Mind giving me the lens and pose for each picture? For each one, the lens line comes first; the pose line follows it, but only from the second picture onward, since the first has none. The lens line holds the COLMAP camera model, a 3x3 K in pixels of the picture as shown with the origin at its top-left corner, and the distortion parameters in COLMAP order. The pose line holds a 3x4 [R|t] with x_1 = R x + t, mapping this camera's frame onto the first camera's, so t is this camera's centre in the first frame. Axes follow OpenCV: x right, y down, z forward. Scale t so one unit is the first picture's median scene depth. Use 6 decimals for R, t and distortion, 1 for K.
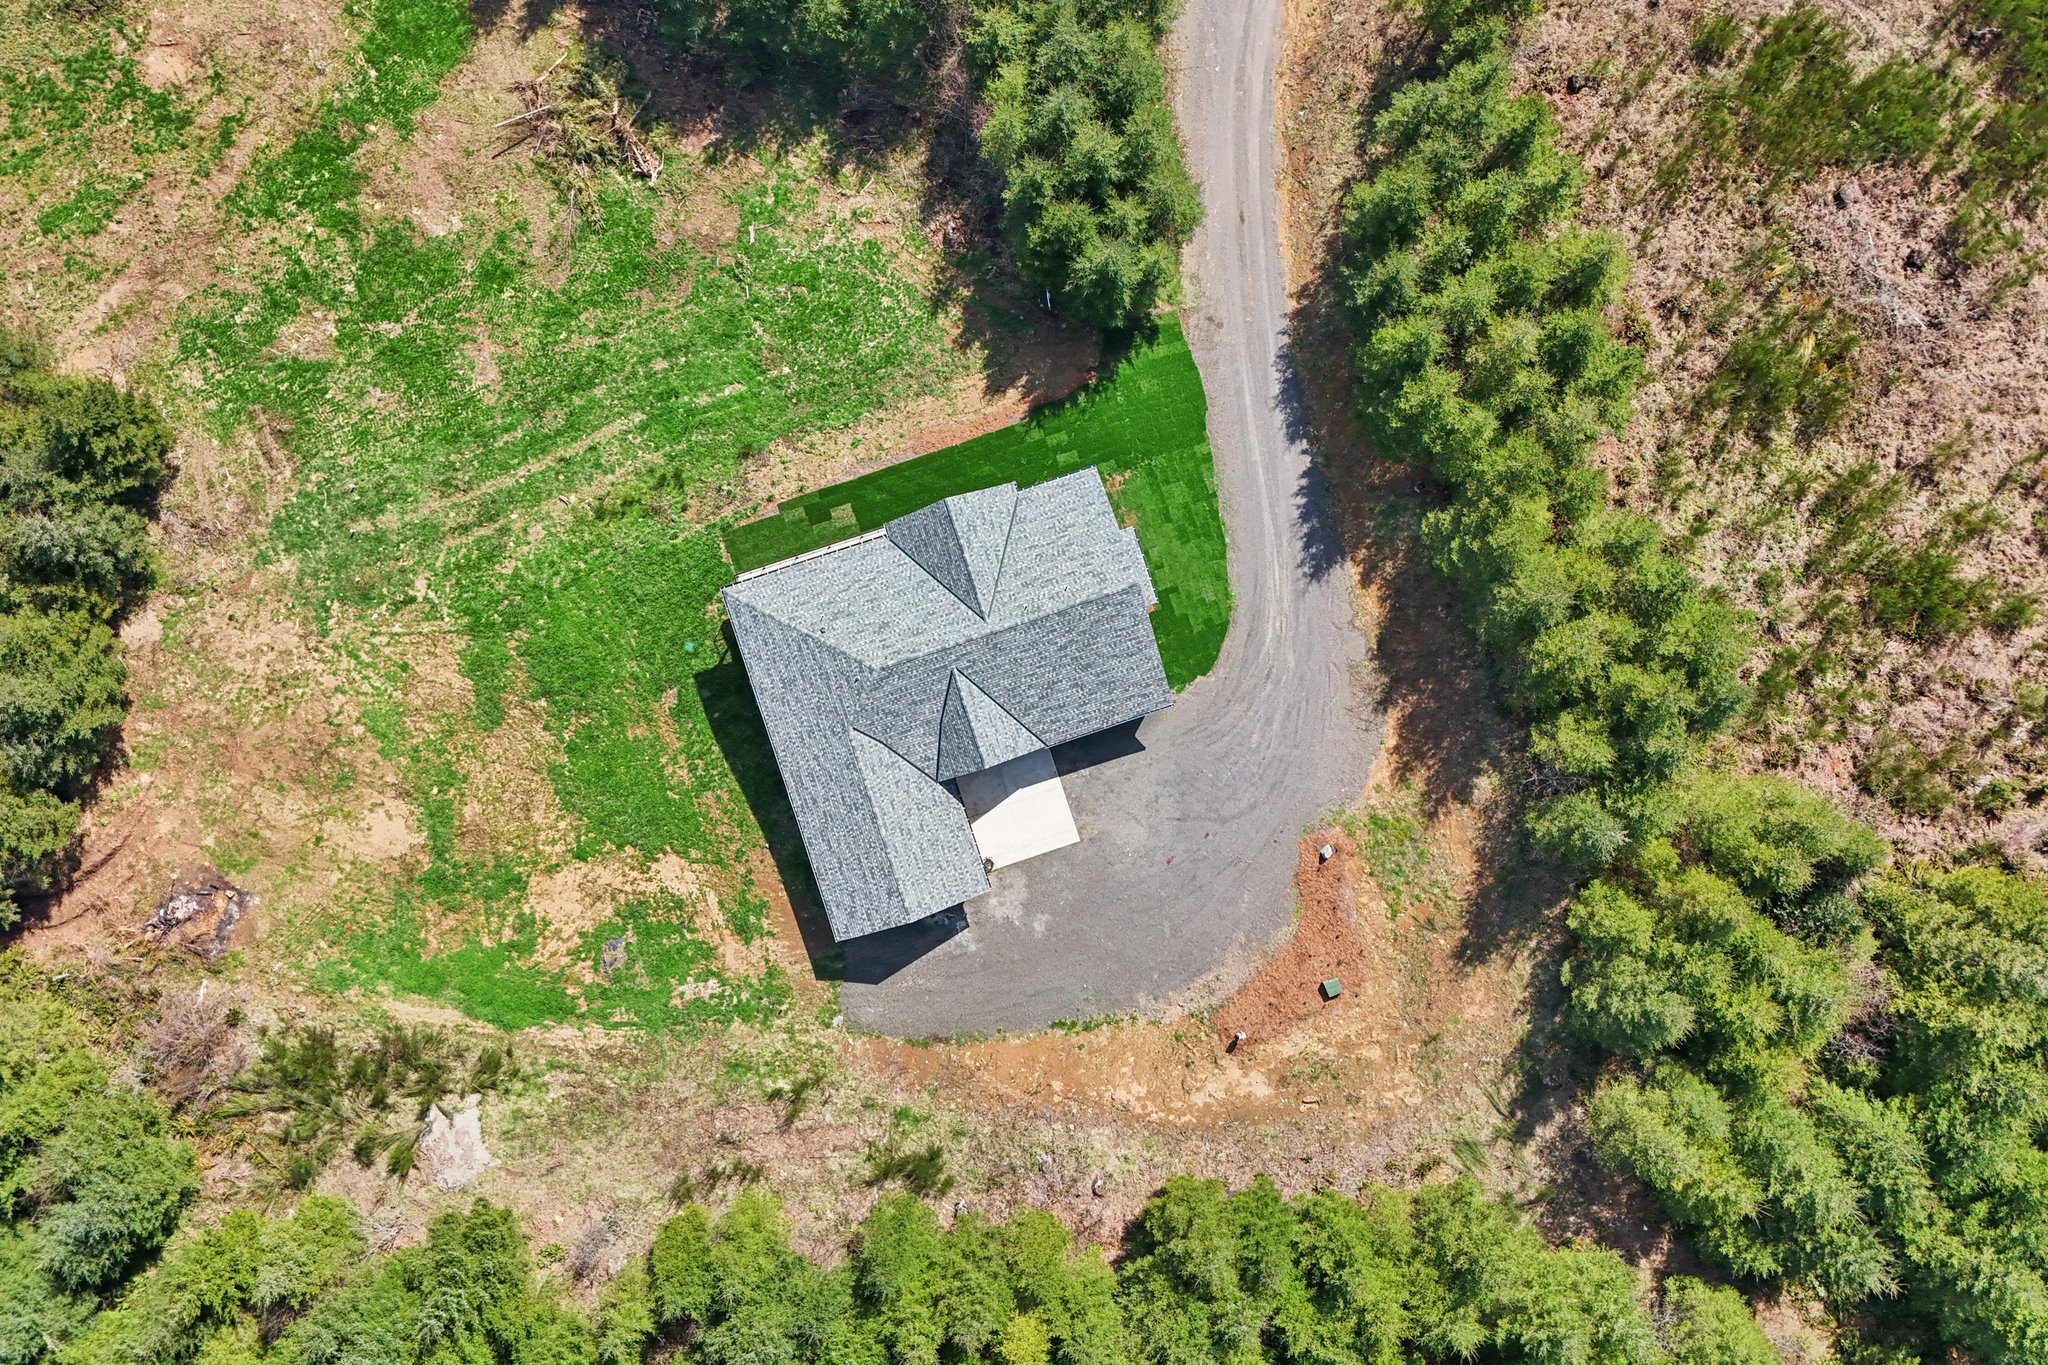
lens RADIAL K [[1772.2, 0, 1016.8], [0, 1772.2, 669.5], [0, 0, 1]] dist [0.077875, -0.005208]
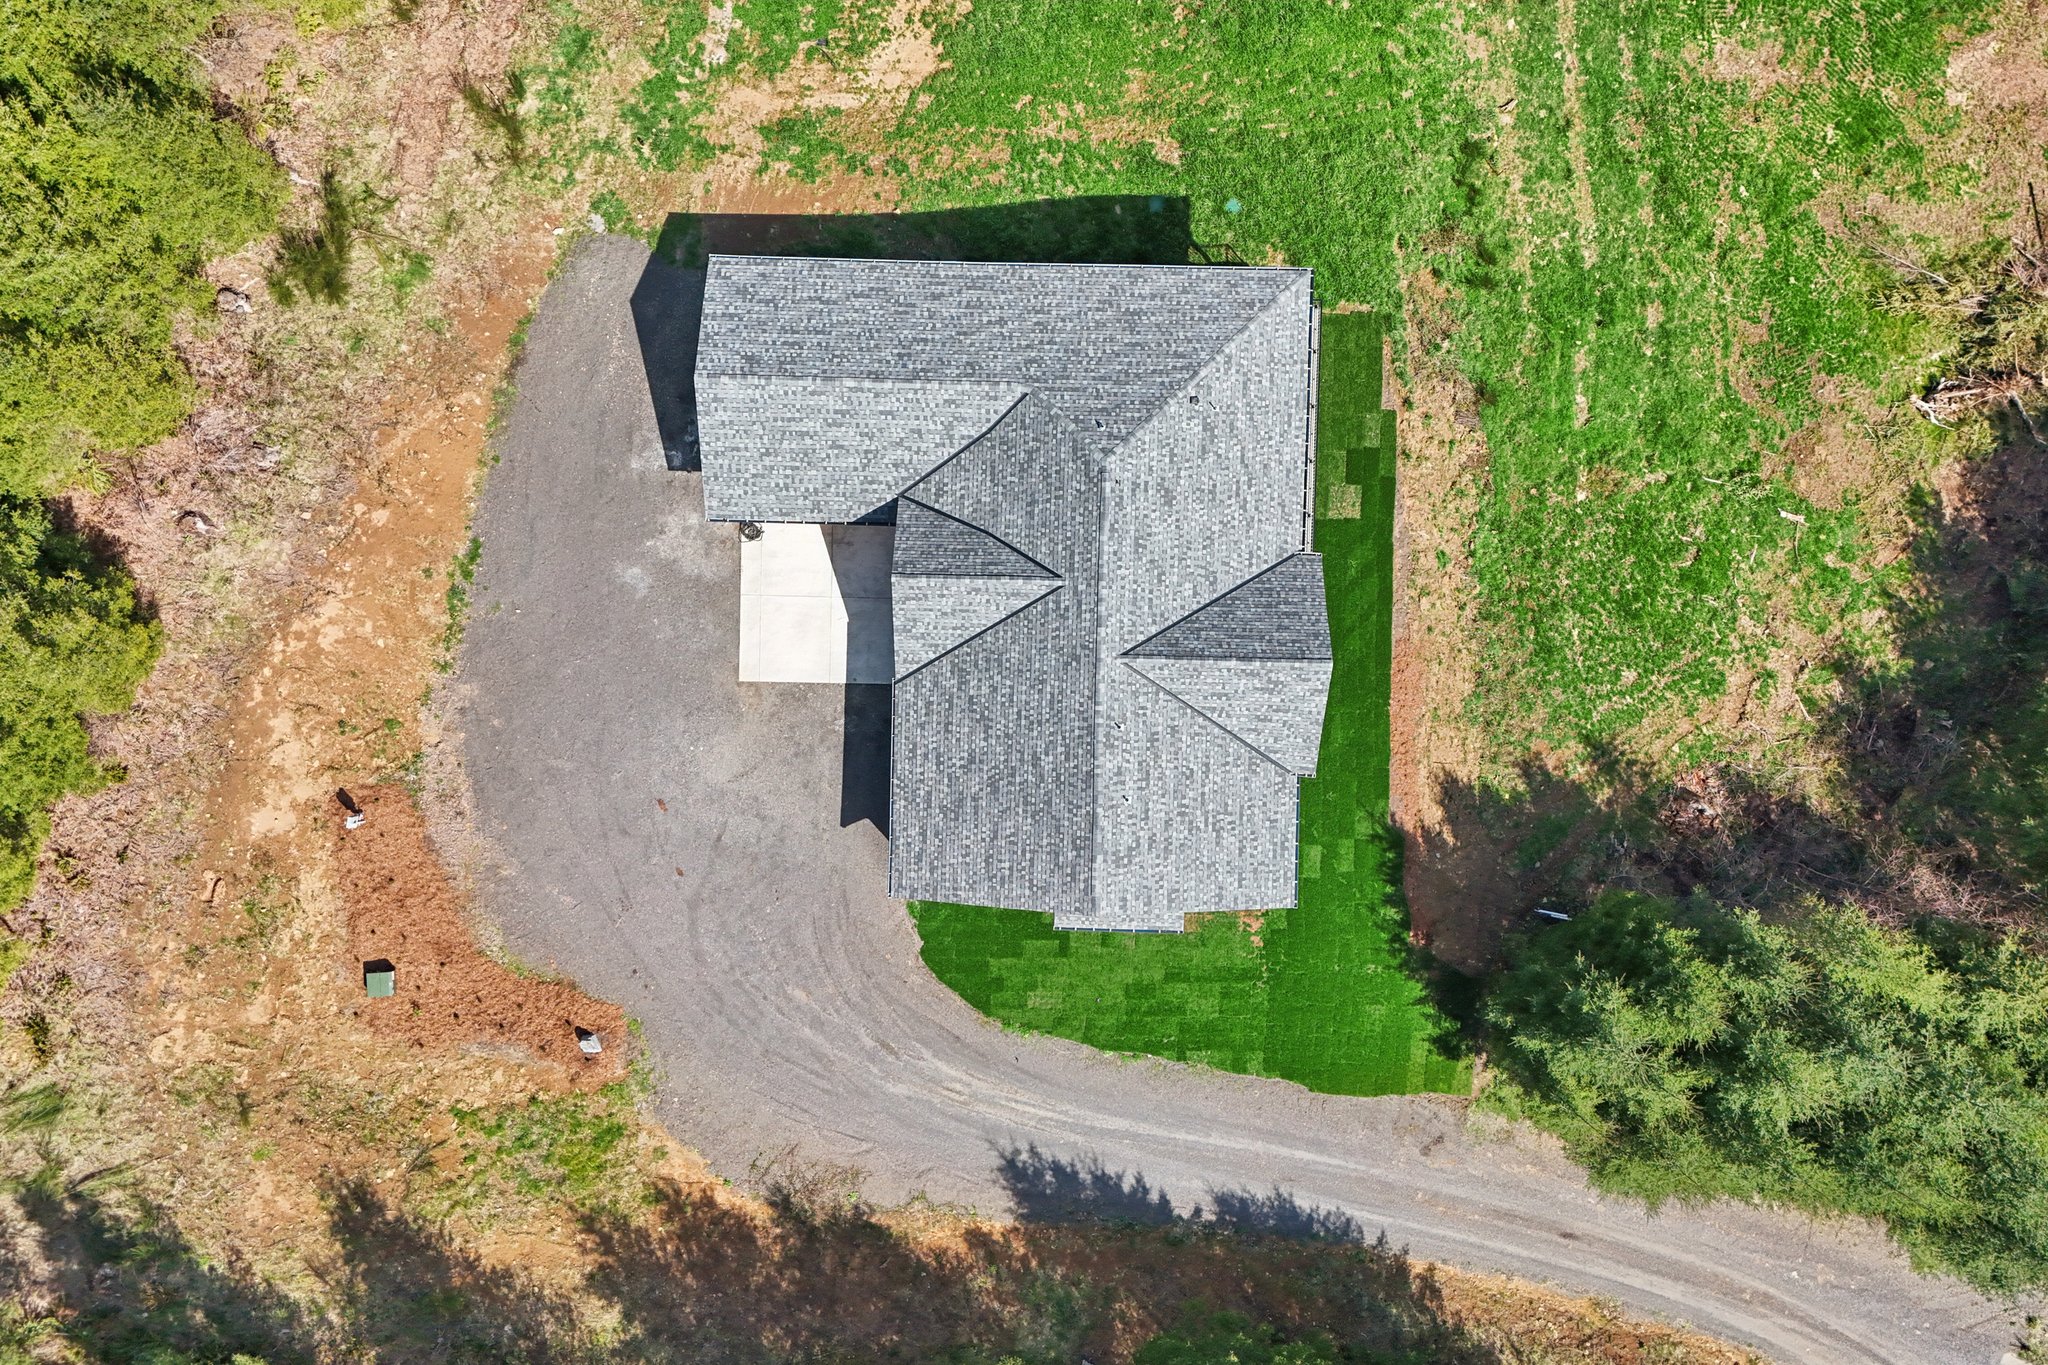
lens RADIAL K [[1772.2, 0, 1016.8], [0, 1772.2, 669.5], [0, 0, 1]] dist [0.077875, -0.005208]
pose [[-0.334441, 0.942405, 0.004683, -0.004321], [-0.942397, -0.334462, 0.004869, 0.001653], [0.006155, -0.002785, 0.999977, 0.366190]]
